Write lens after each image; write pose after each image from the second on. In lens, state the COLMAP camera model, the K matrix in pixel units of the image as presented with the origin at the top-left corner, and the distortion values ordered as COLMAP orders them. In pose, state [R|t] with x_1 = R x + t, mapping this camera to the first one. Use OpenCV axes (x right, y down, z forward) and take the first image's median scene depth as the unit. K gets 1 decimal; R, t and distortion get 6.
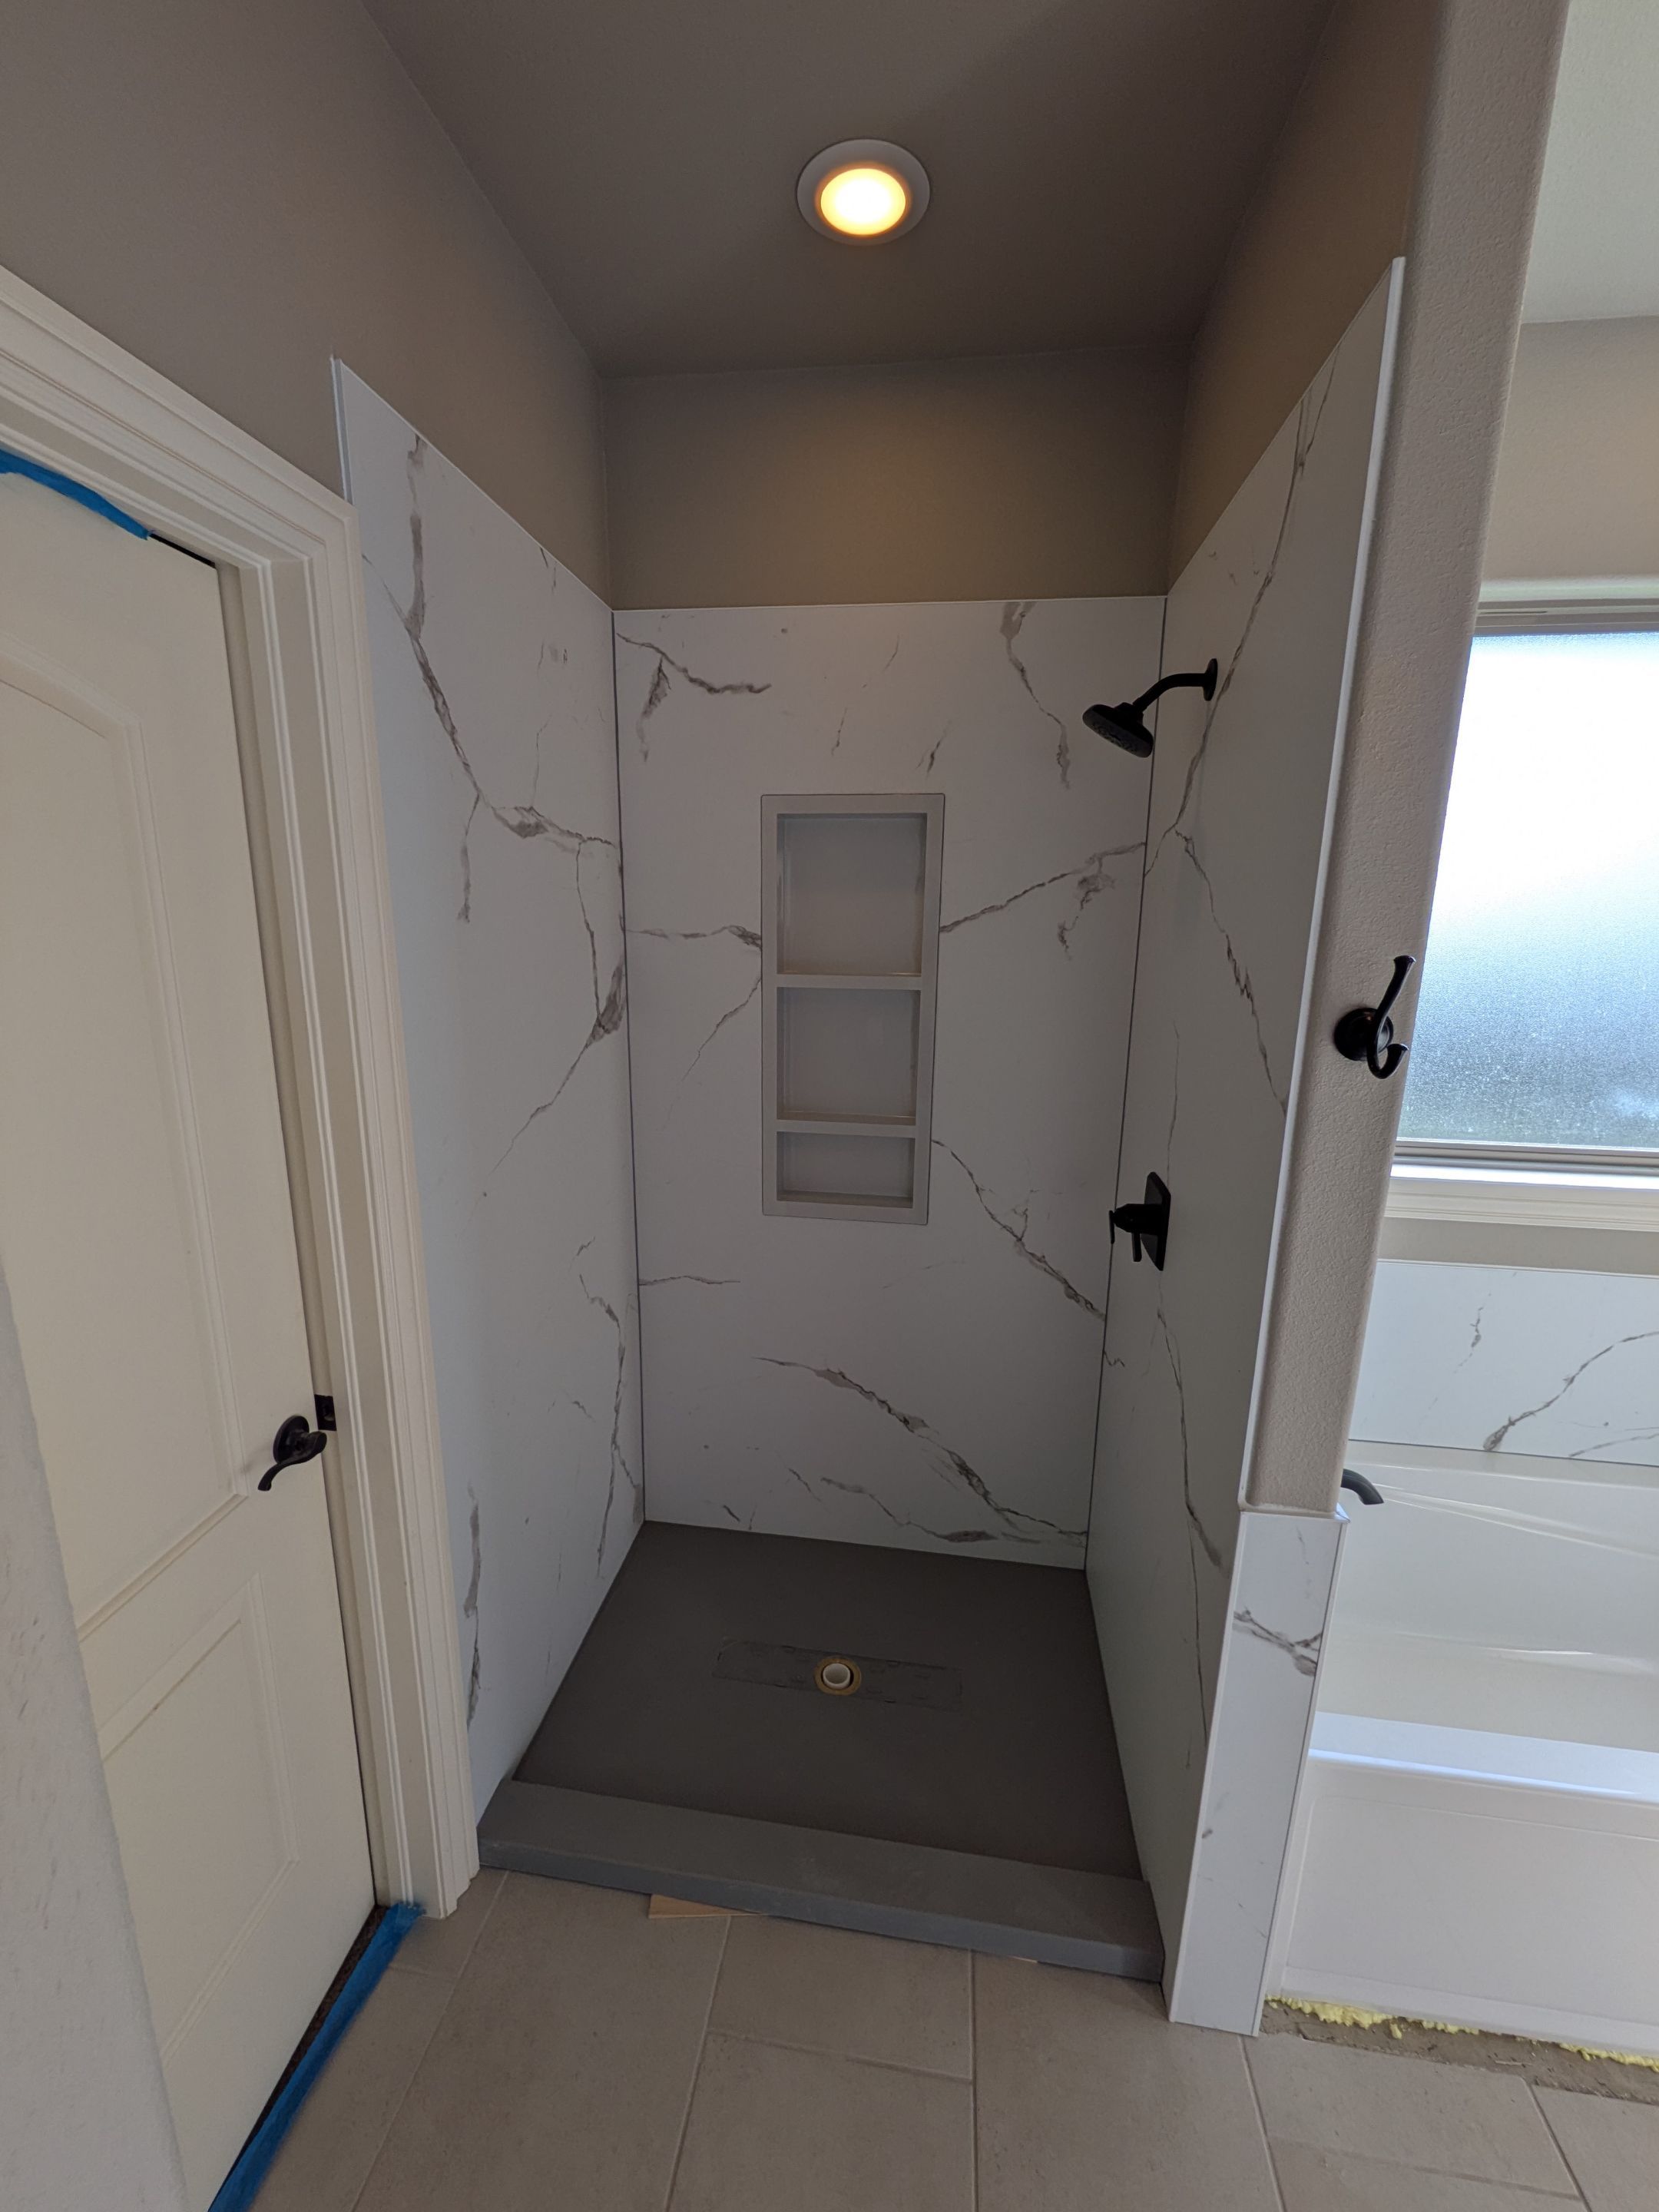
lens RADIAL K [[881.2, 0, 830.9], [0, 881.2, 1107.4], [0, 0, 1]] dist [-0.004207, 0.000820]
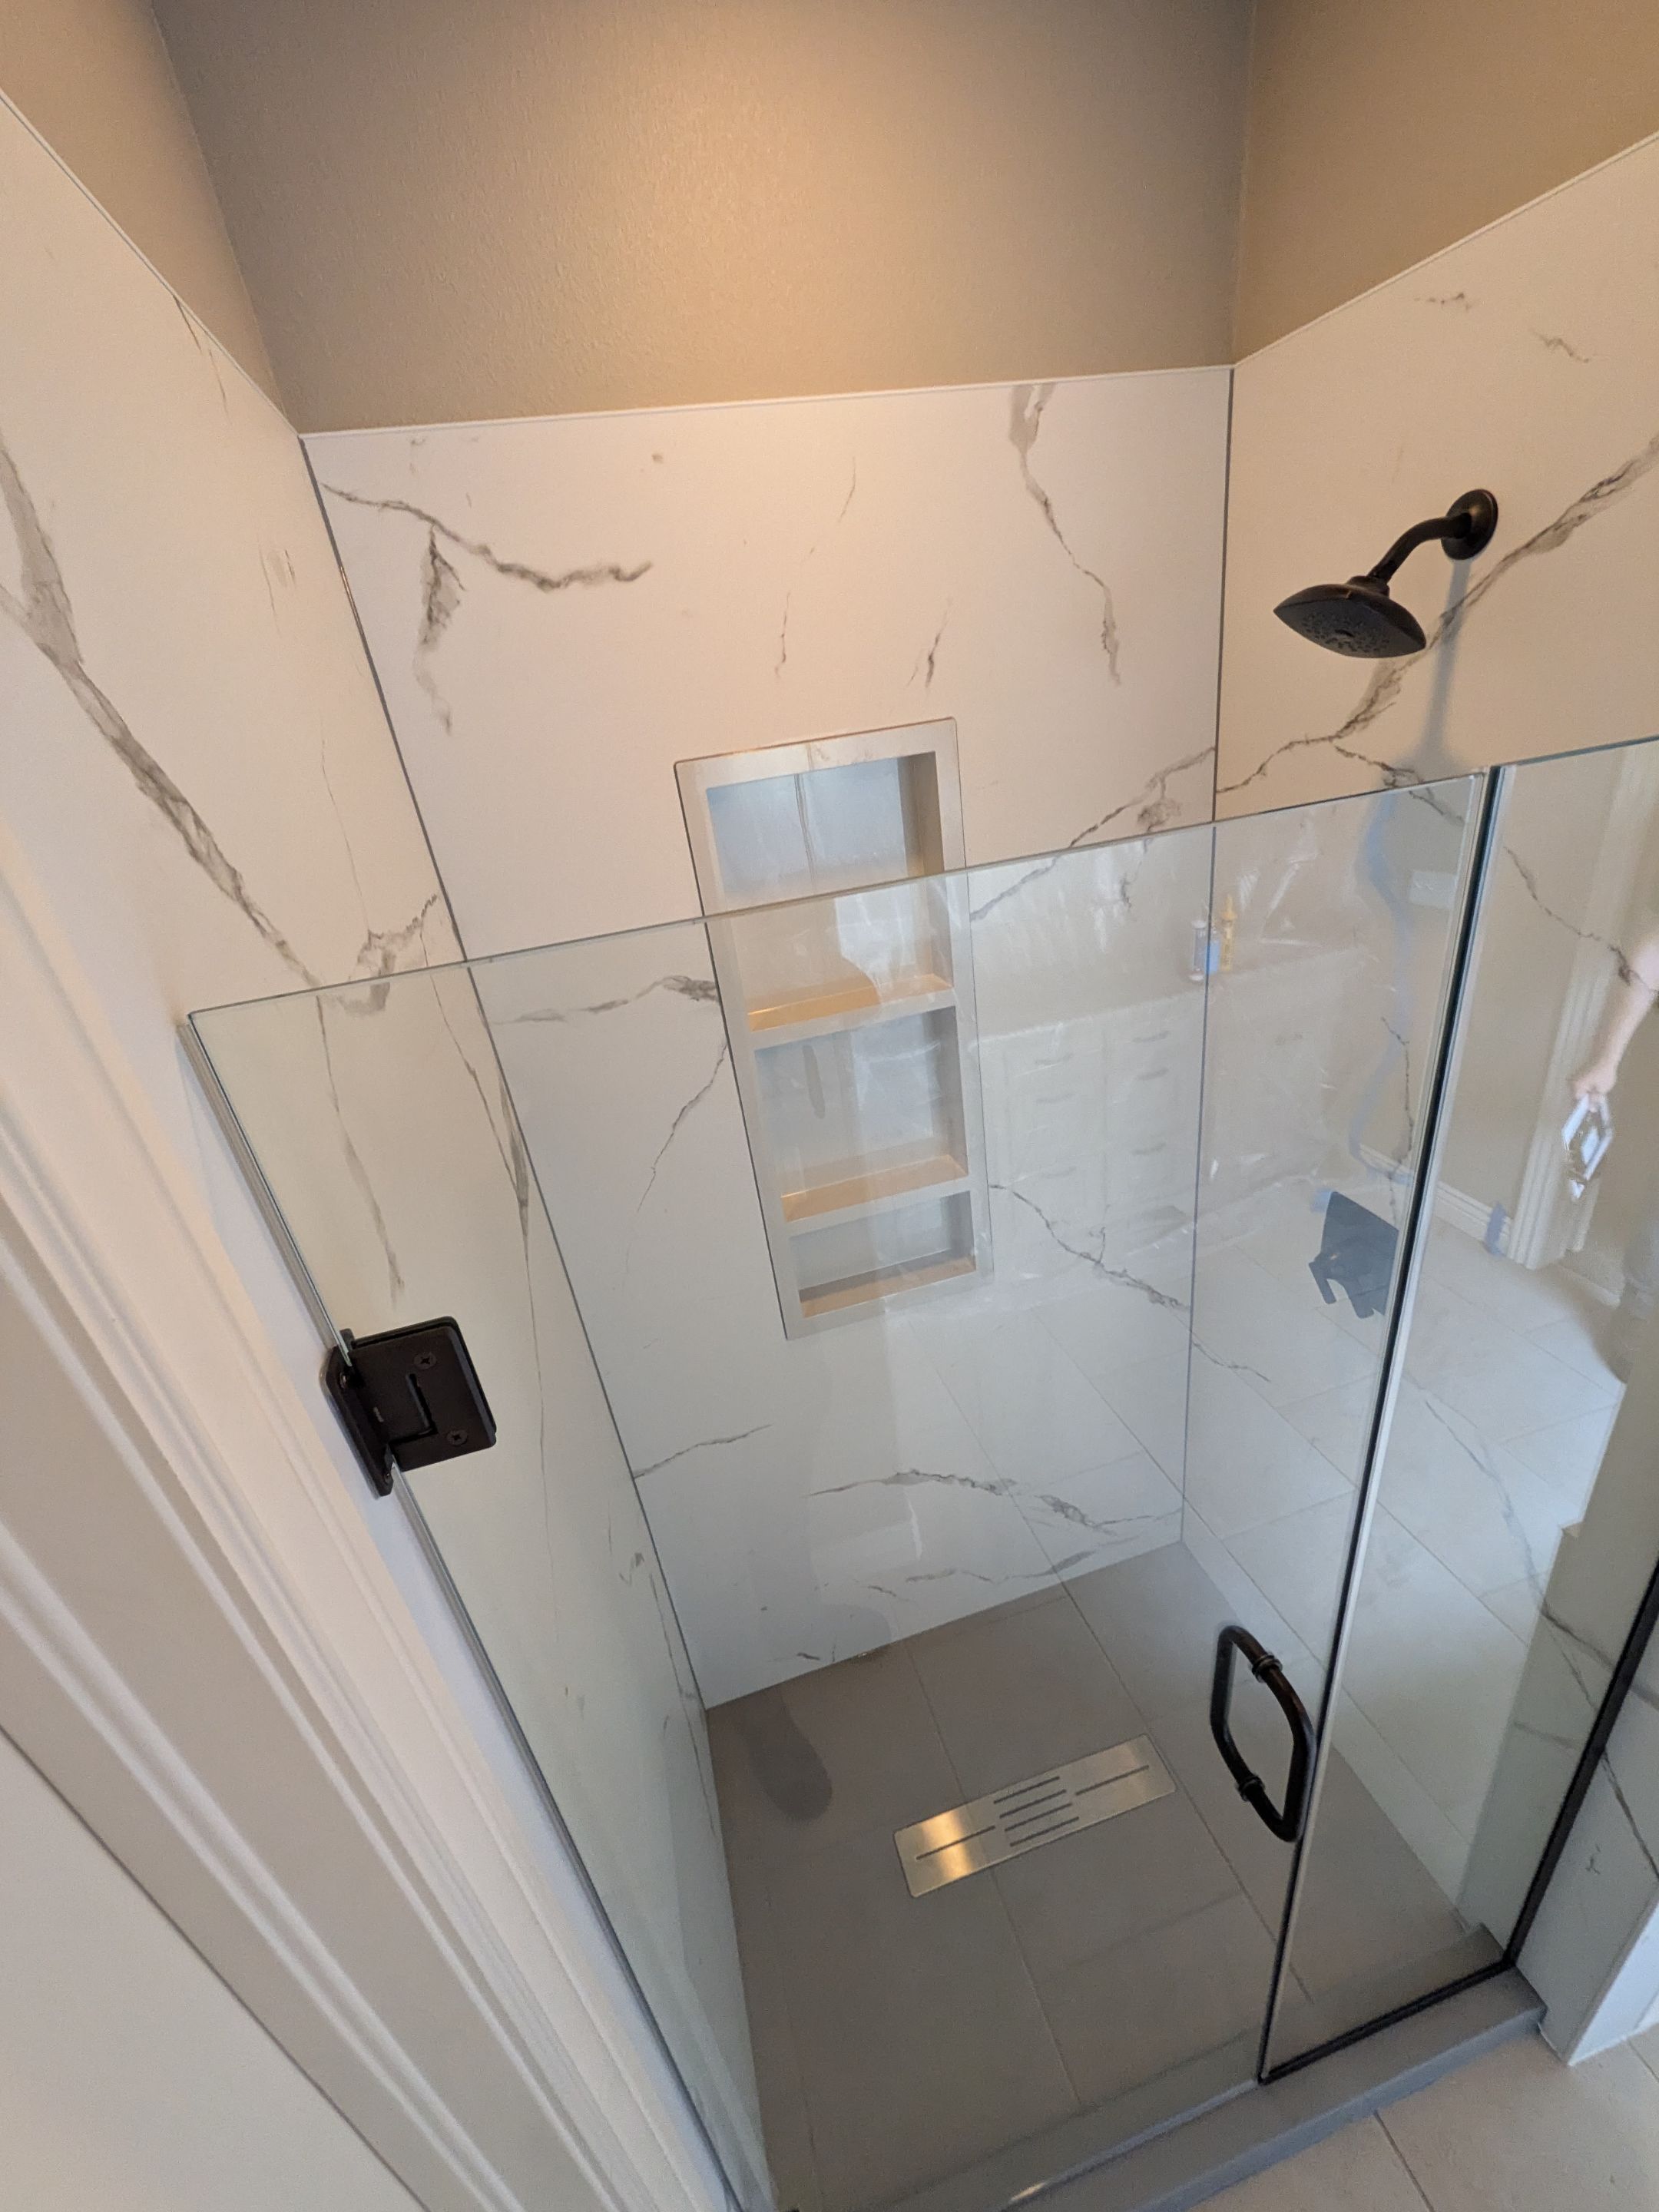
lens RADIAL K [[881.2, 0, 829.8], [0, 881.2, 1103.3], [0, 0, 1]] dist [-0.004207, 0.000820]
pose [[0.909847, -0.288379, 0.298356, -0.232417], [0.224533, 0.946826, 0.230444, -0.253667], [-0.348946, -0.142678, 0.926218, 0.380670]]
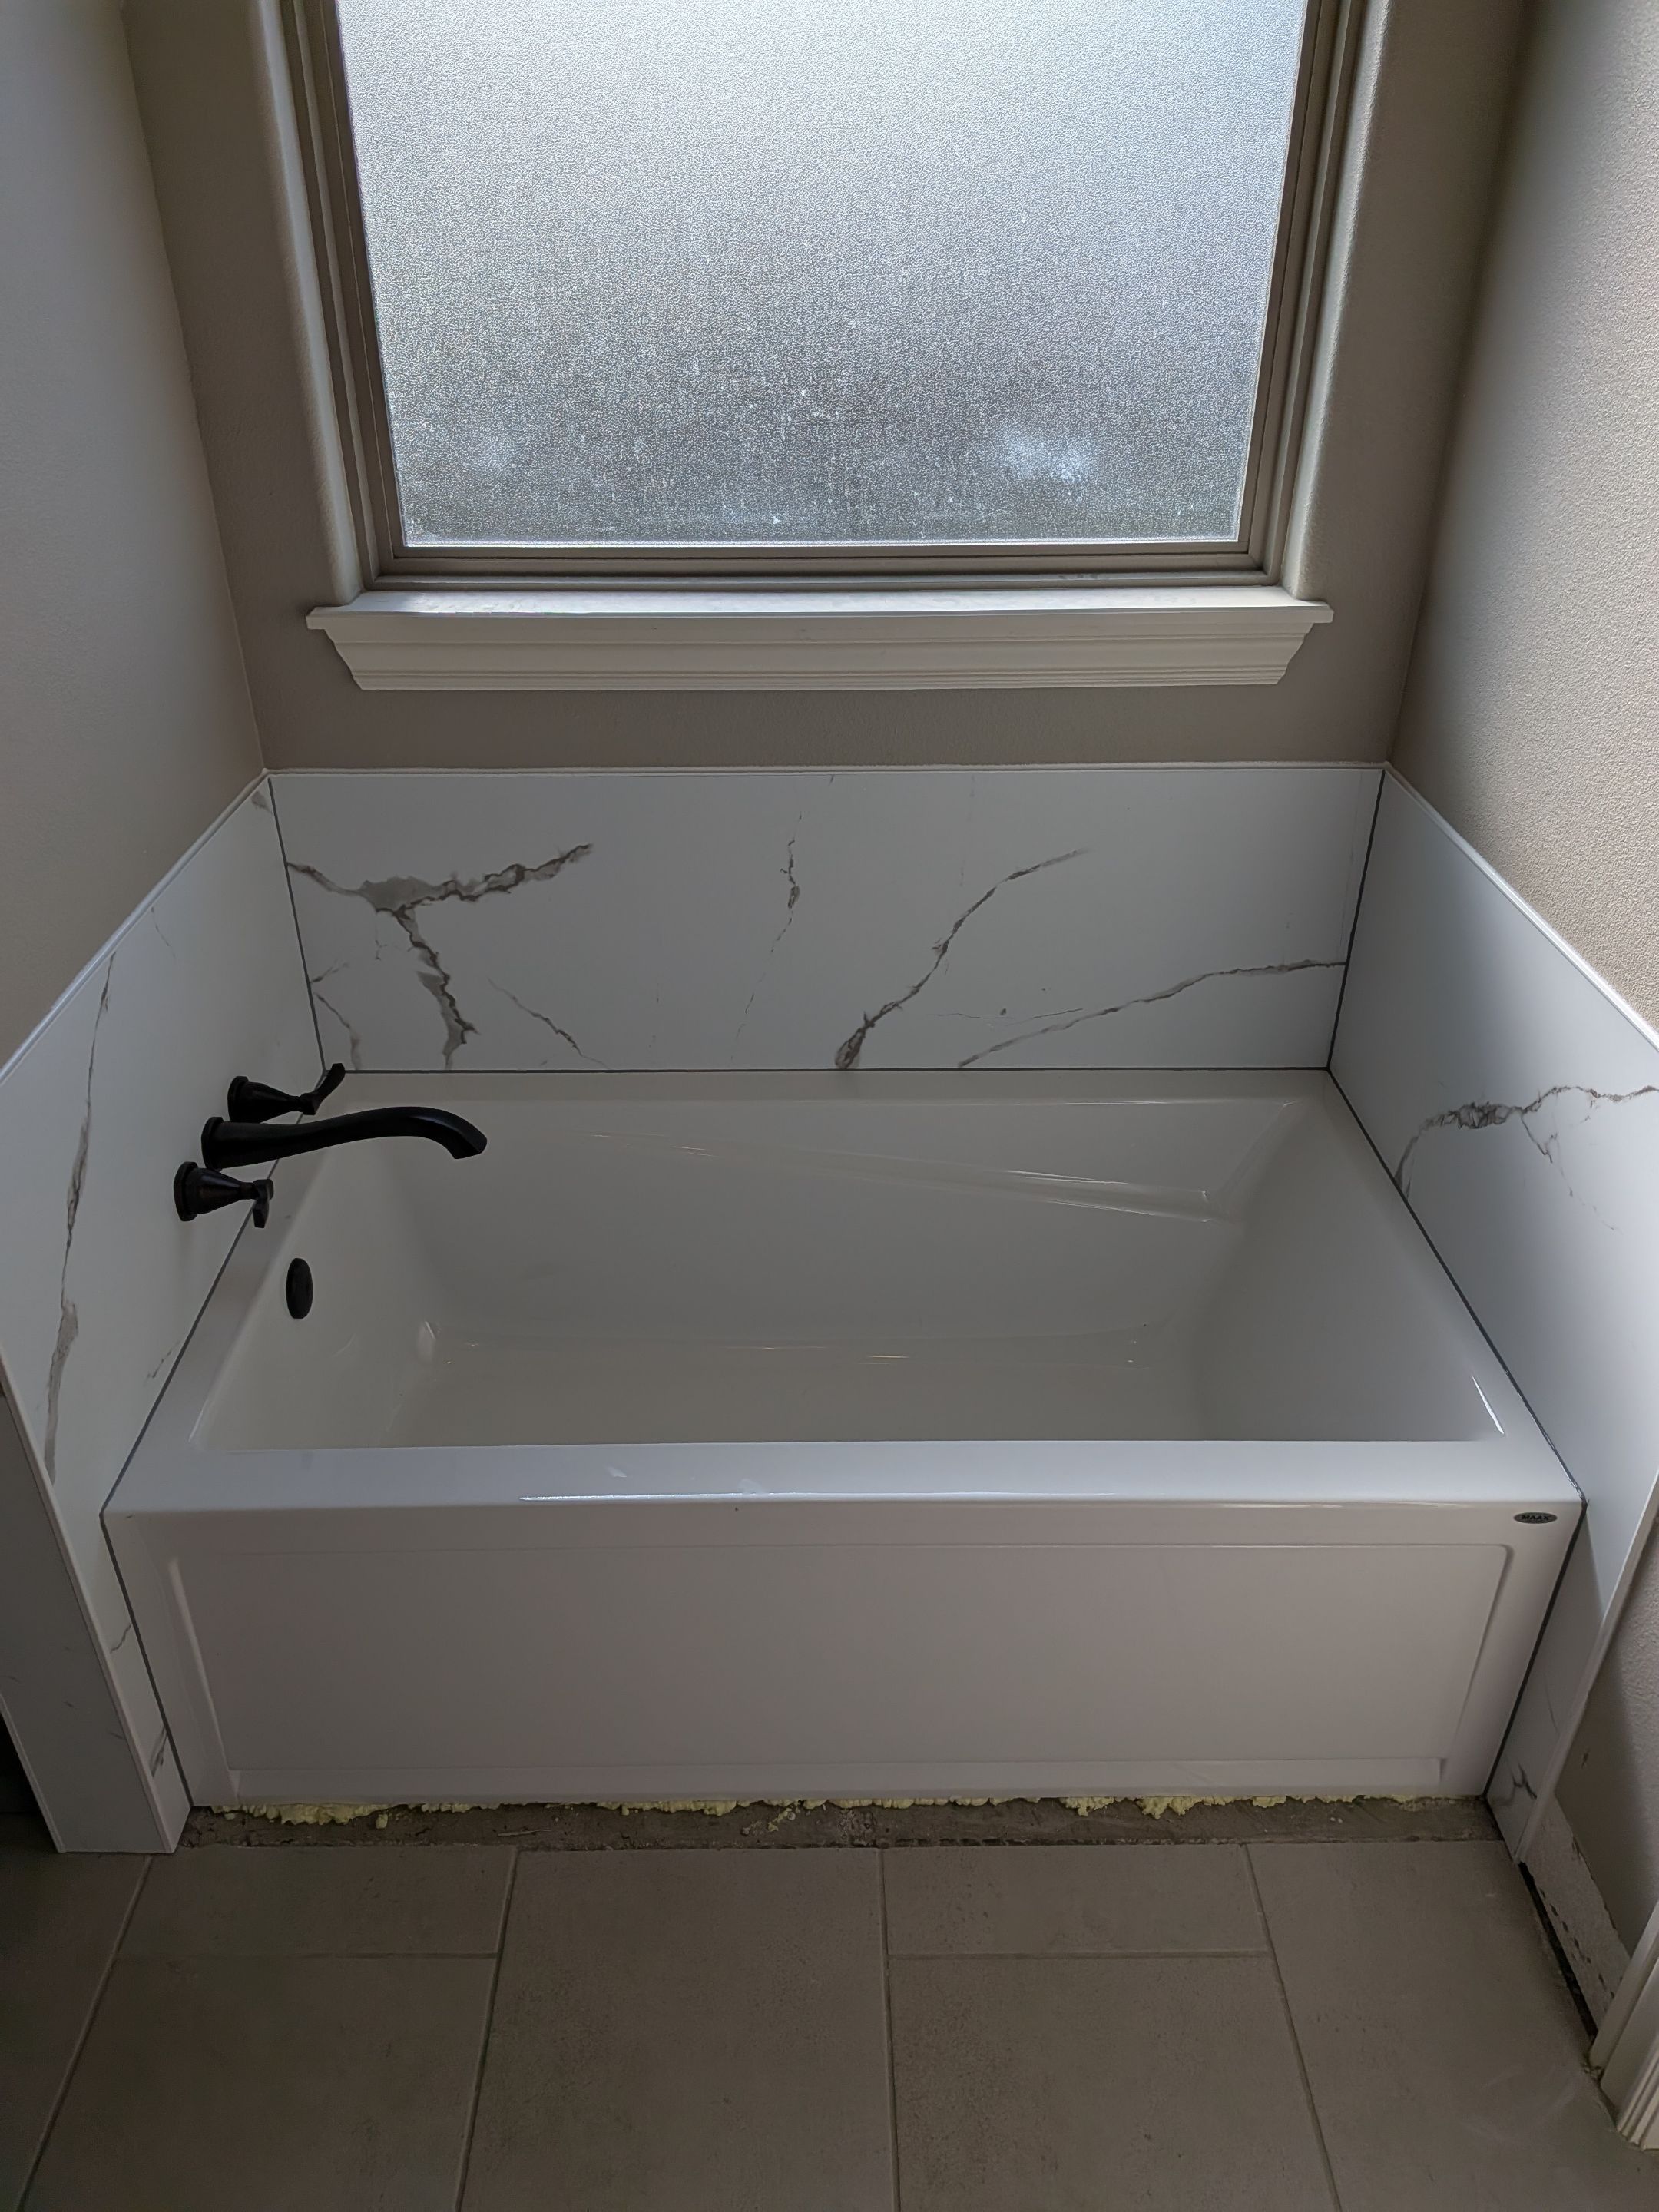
lens RADIAL K [[1604.4, 0, 813.6], [0, 1604.4, 1143.2], [0, 0, 1]] dist [0.035308, -0.016695]
pose [[0.989460, -0.091657, 0.112107, 0.629611], [0.049308, 0.941178, 0.334295, 0.059375], [-0.136153, -0.325244, 0.935777, -0.091049]]
